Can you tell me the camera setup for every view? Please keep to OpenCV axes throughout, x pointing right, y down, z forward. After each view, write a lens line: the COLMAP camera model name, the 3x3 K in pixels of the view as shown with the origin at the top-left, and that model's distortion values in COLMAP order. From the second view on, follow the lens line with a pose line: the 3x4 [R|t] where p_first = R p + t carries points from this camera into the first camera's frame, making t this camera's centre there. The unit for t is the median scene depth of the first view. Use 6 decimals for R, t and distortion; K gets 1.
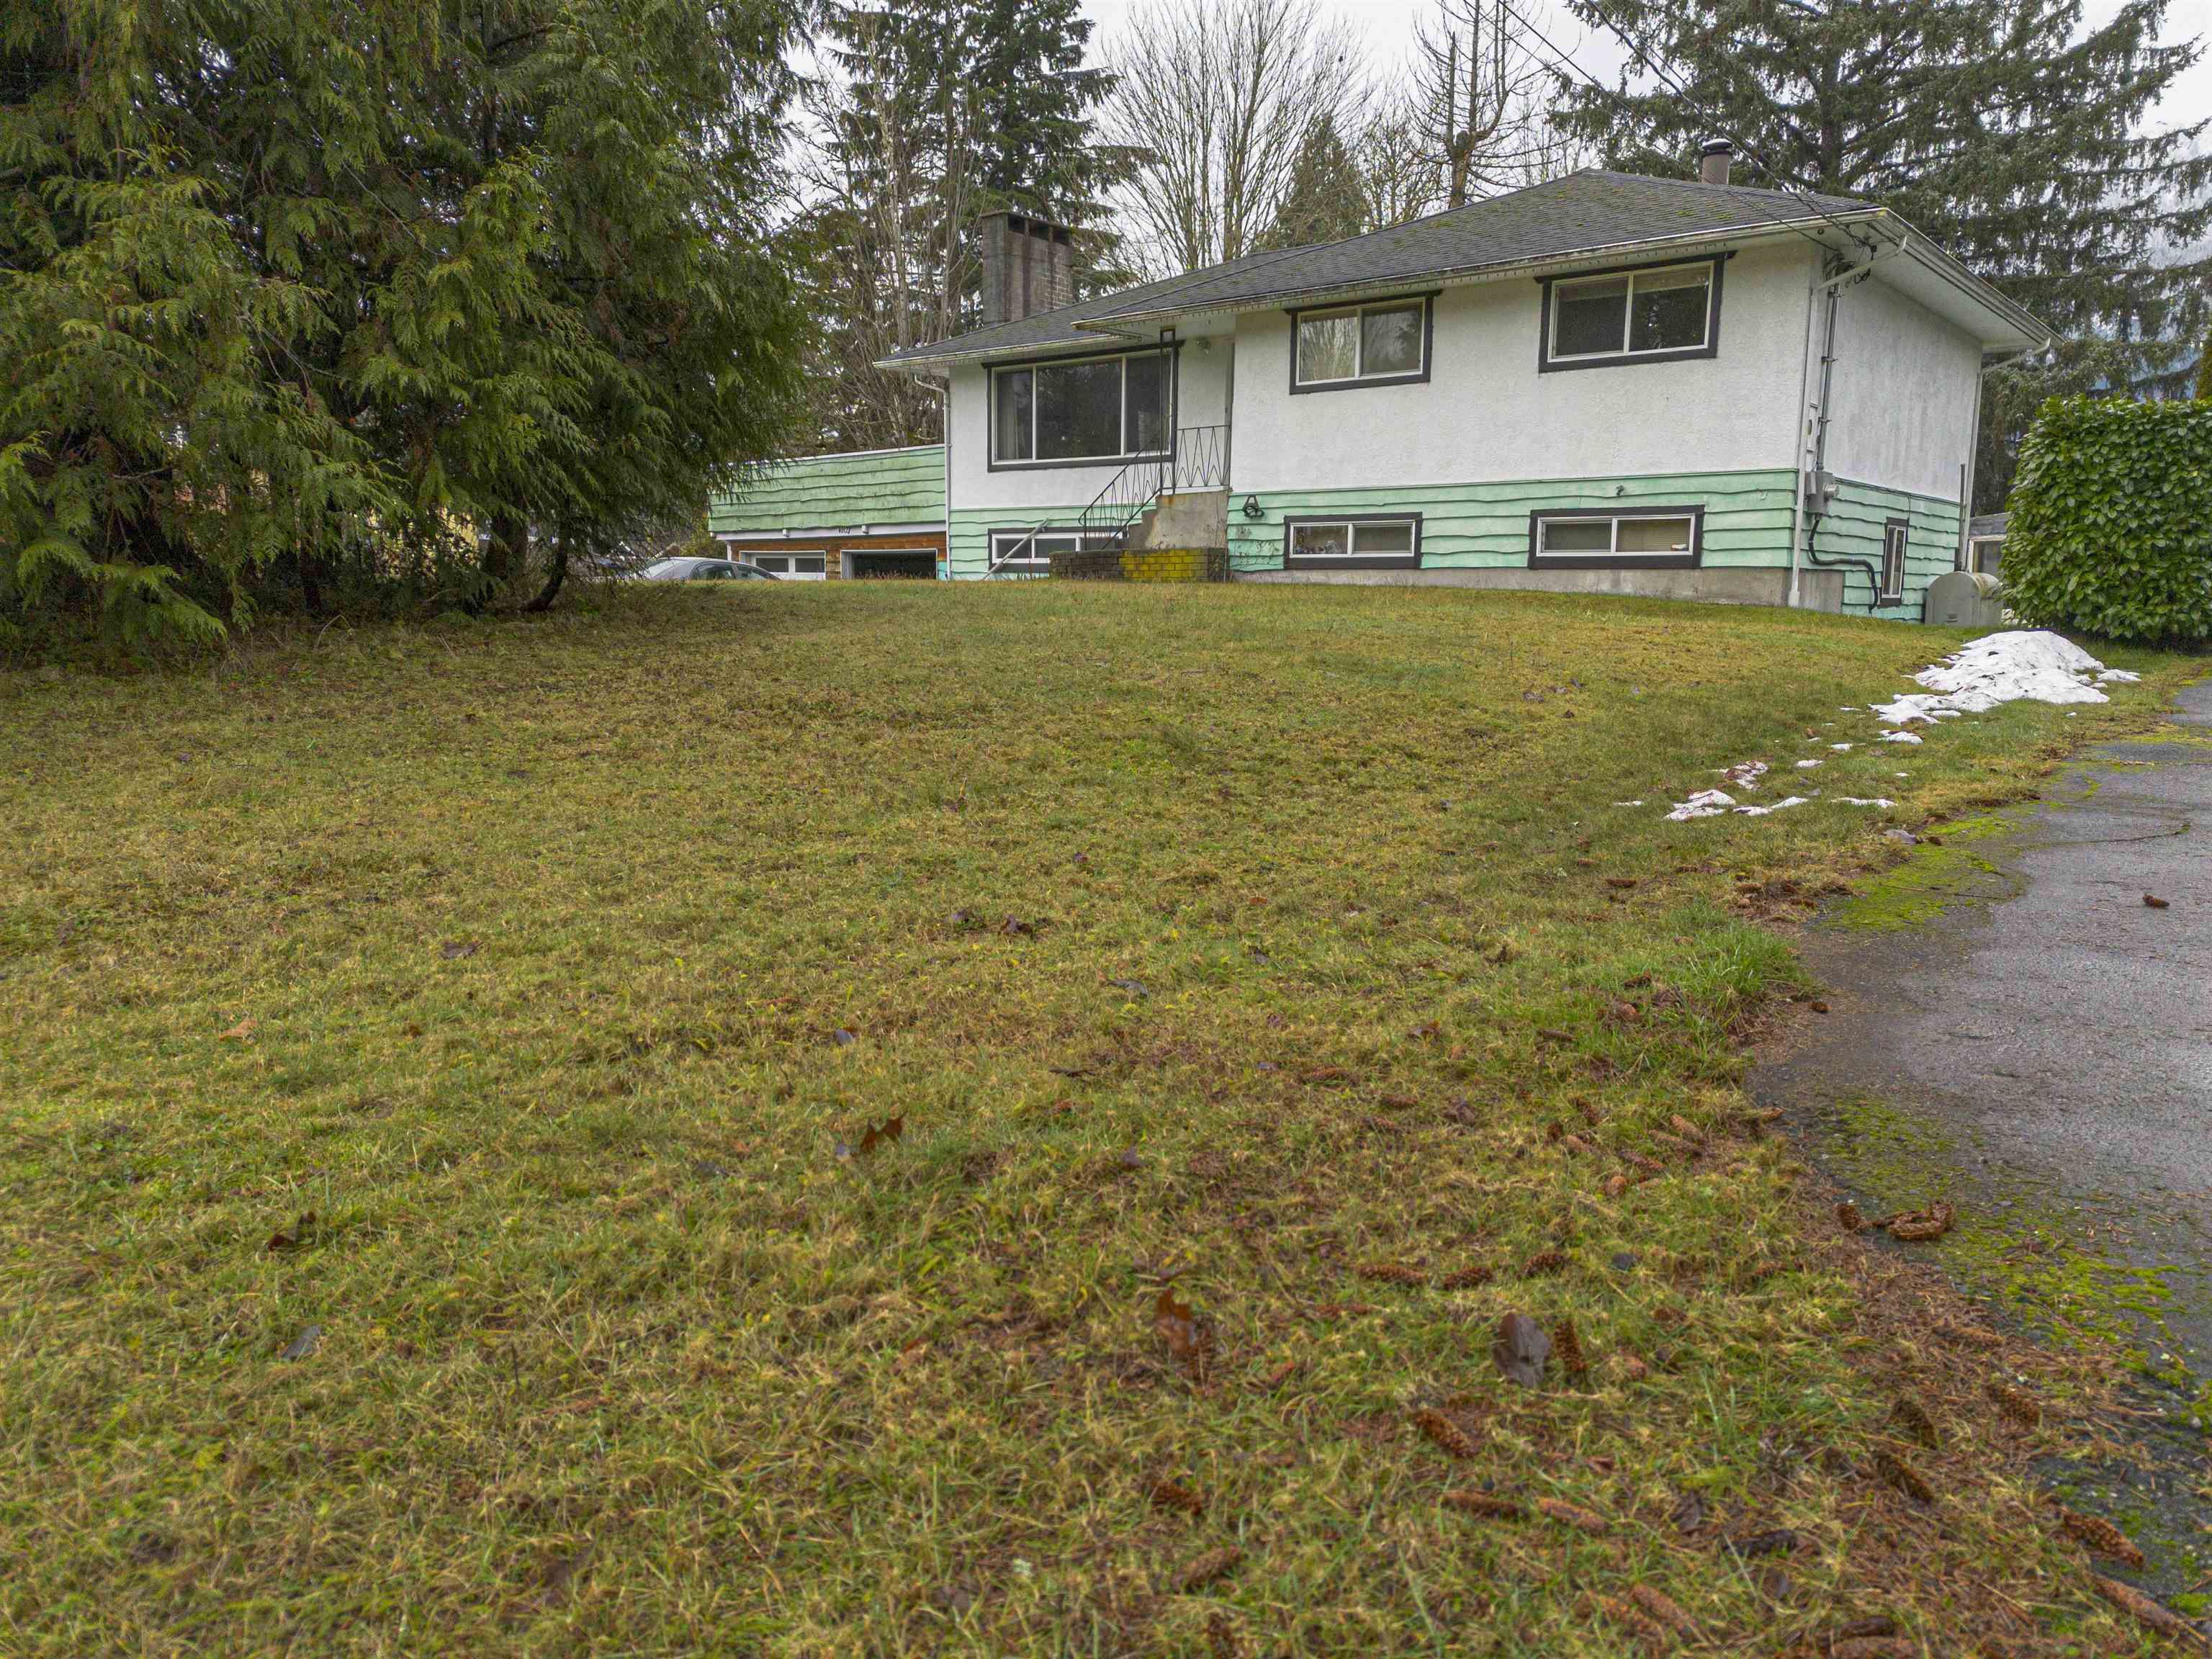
lens RADIAL K [[1559.5, 0, 1106.0], [0, 1559.5, 829.5], [0, 0, 1]] dist [0.068716, -0.053615]
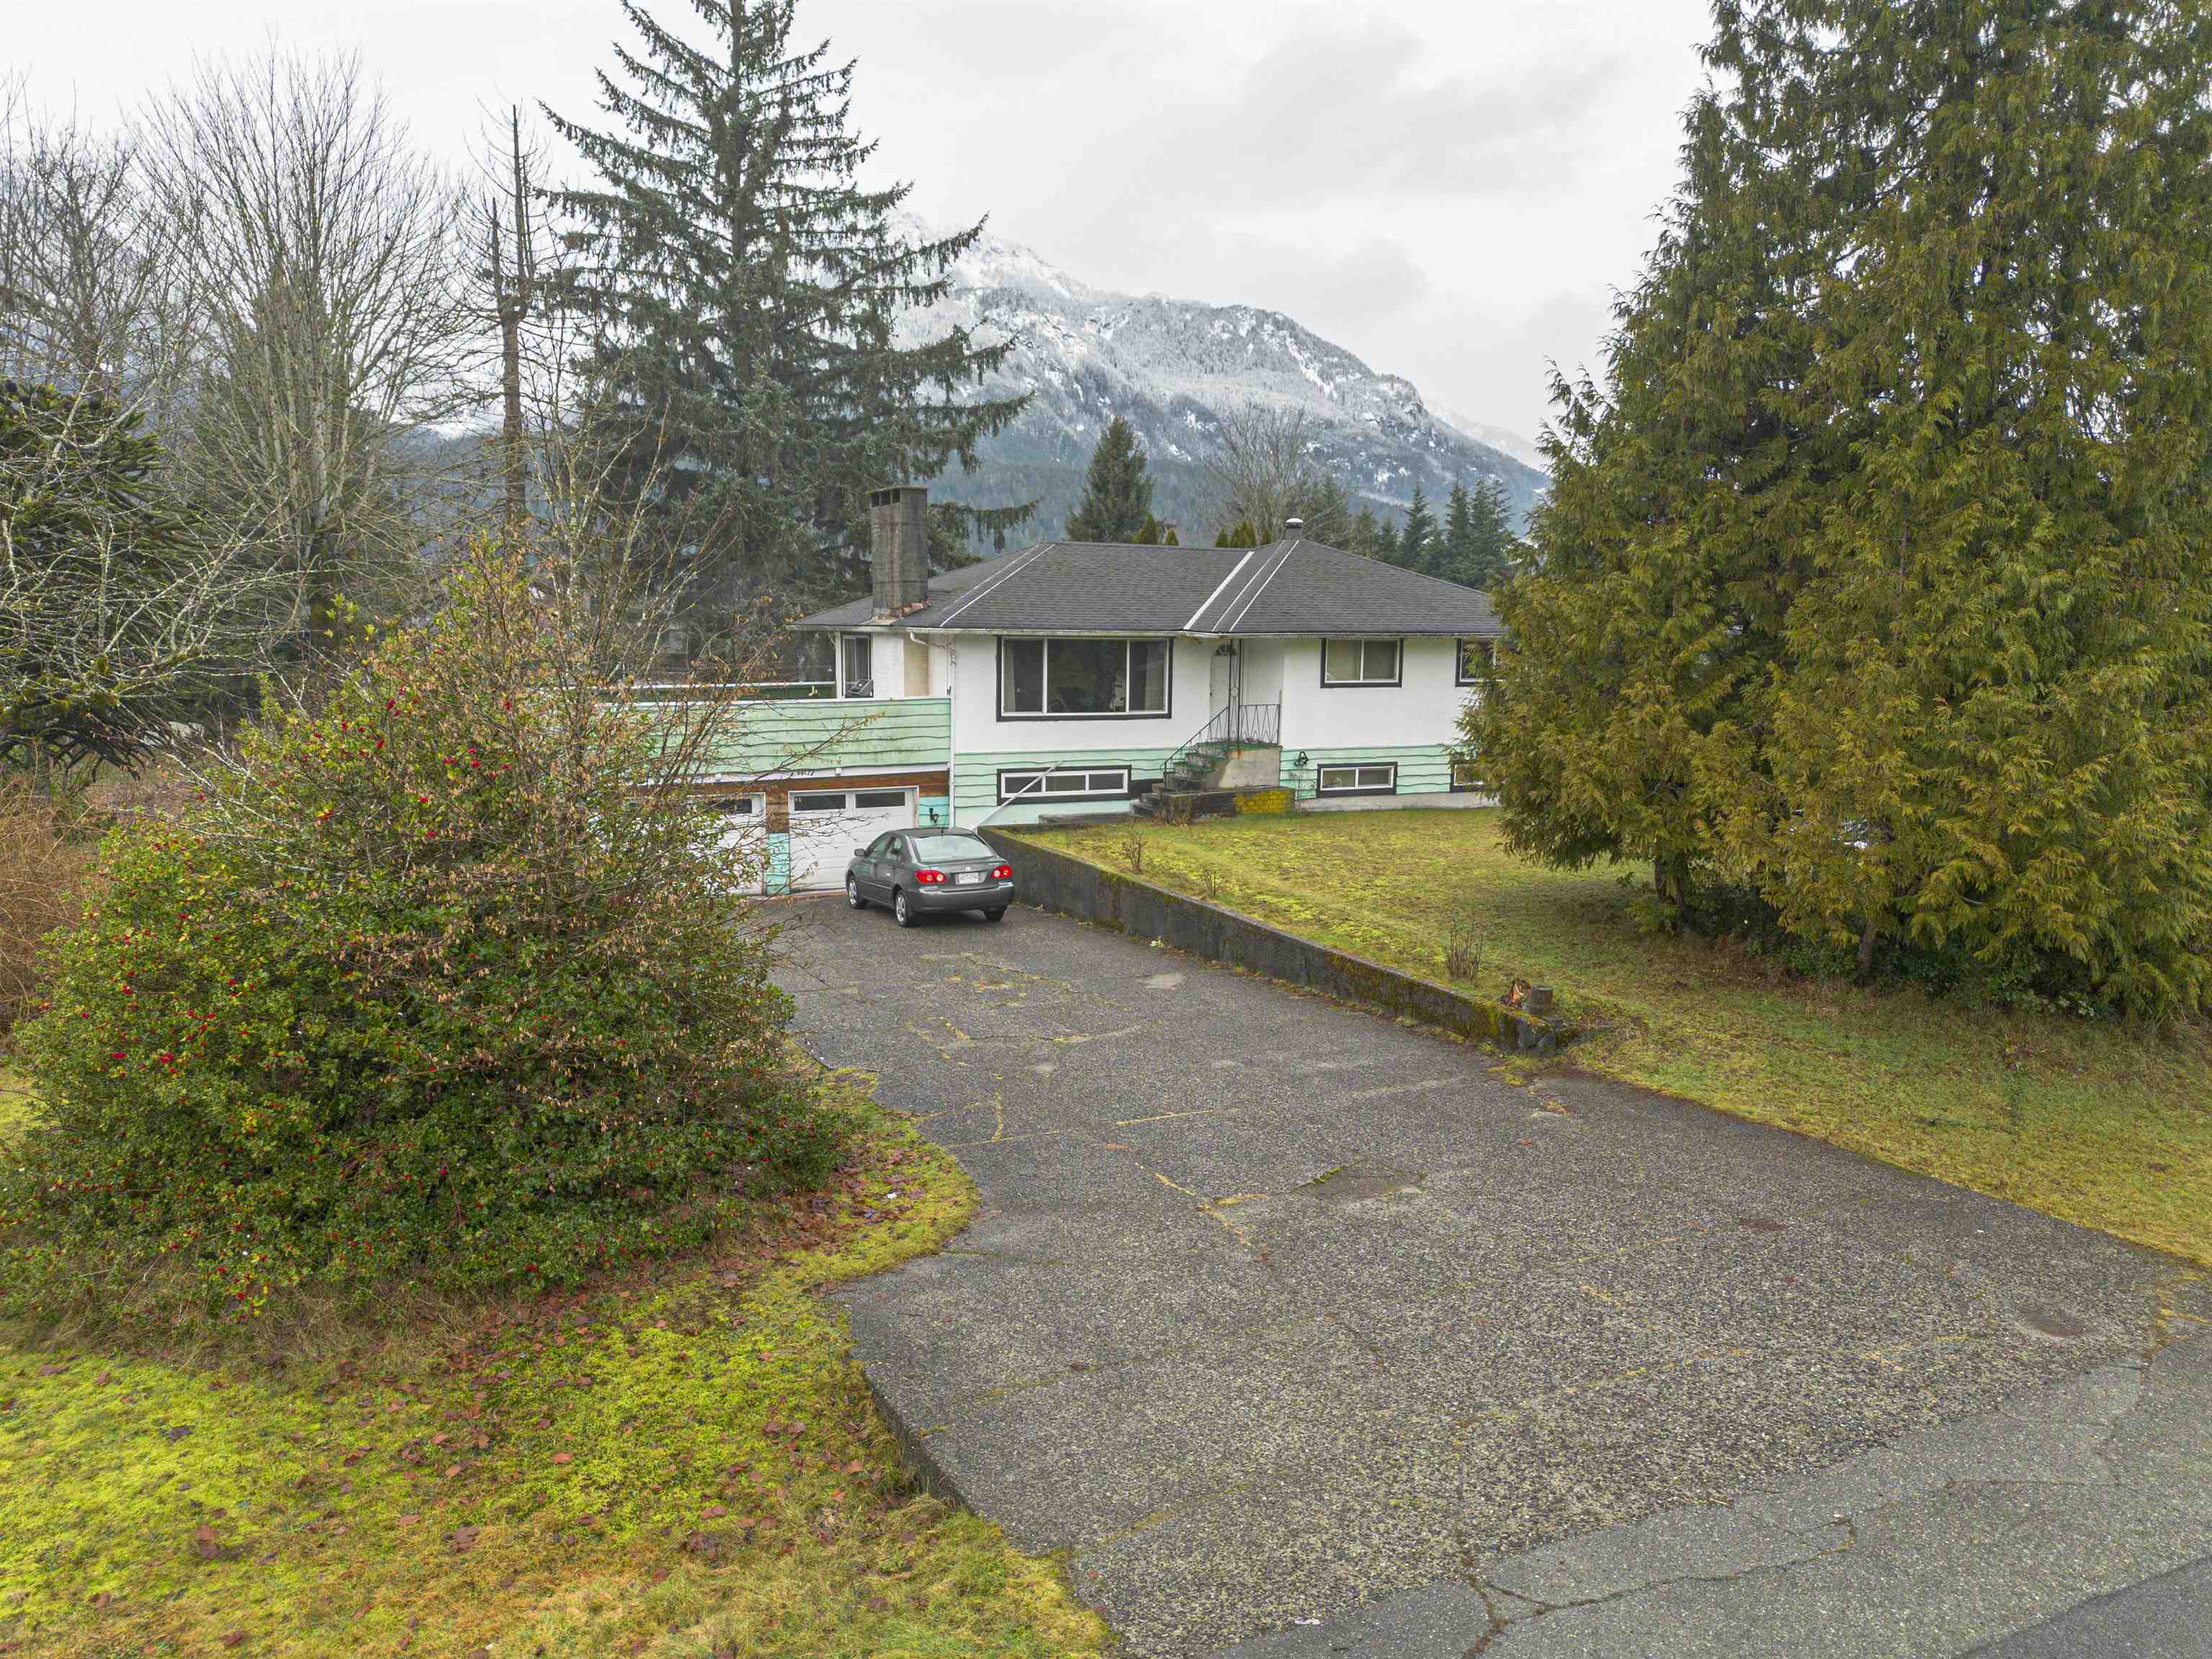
lens RADIAL K [[1555.2, 0, 1106.0], [0, 1555.2, 829.5], [0, 0, 1]] dist [0.082351, -0.078062]
pose [[0.399014, -0.122714, 0.908696, -1.296970], [0.128901, 0.988670, 0.076913, -0.266455], [-0.907839, 0.086442, 0.410312, 0.535333]]
